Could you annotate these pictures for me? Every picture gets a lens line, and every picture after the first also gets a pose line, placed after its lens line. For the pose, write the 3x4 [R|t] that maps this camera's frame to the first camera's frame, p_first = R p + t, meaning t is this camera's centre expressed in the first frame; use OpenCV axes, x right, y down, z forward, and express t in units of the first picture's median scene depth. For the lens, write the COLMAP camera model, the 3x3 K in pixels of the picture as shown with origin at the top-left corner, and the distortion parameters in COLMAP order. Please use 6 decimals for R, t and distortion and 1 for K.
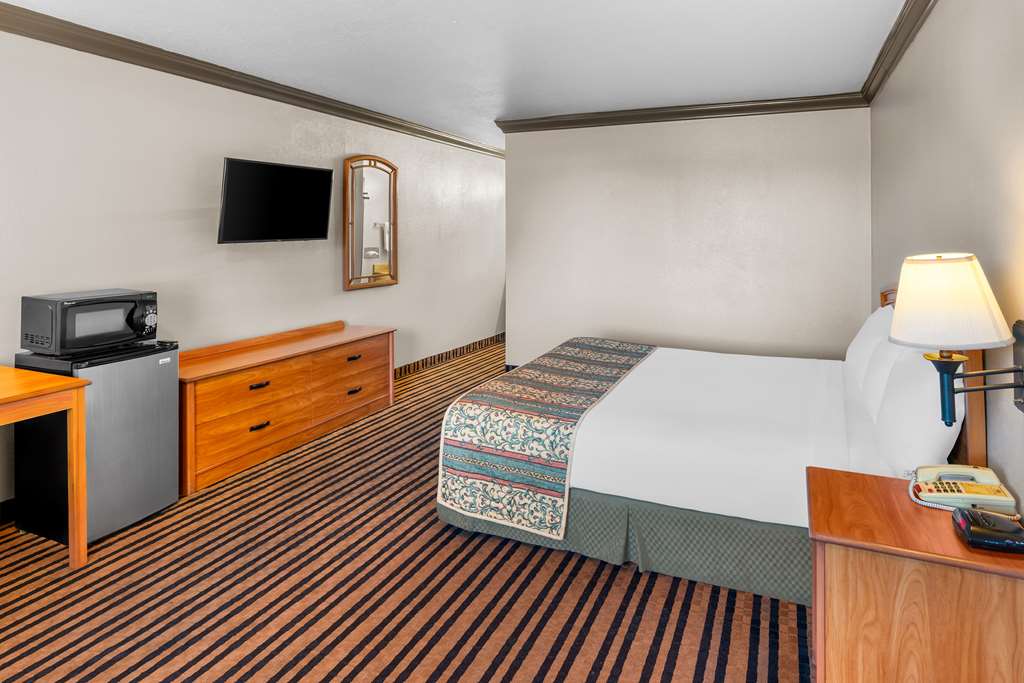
lens RADIAL K [[588.4, 0, 530.4], [0, 588.4, 232.8], [0, 0, 1]] dist [0.000193, 0.001215]
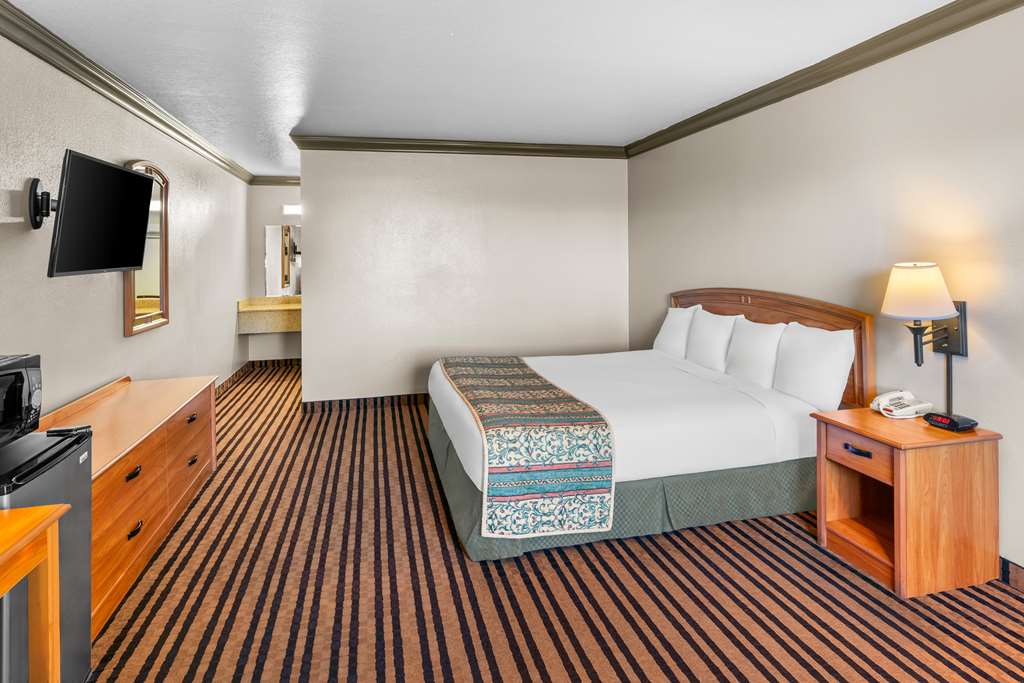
lens RADIAL K [[559.6, 0, 515.5], [0, 559.6, 260.7], [0, 0, 1]] dist [0.000812, 0.000869]
pose [[0.801595, -0.015152, 0.597675, -0.591939], [0.013405, 0.999883, 0.007370, 0.002572], [-0.597717, 0.002104, 0.801704, 0.214457]]
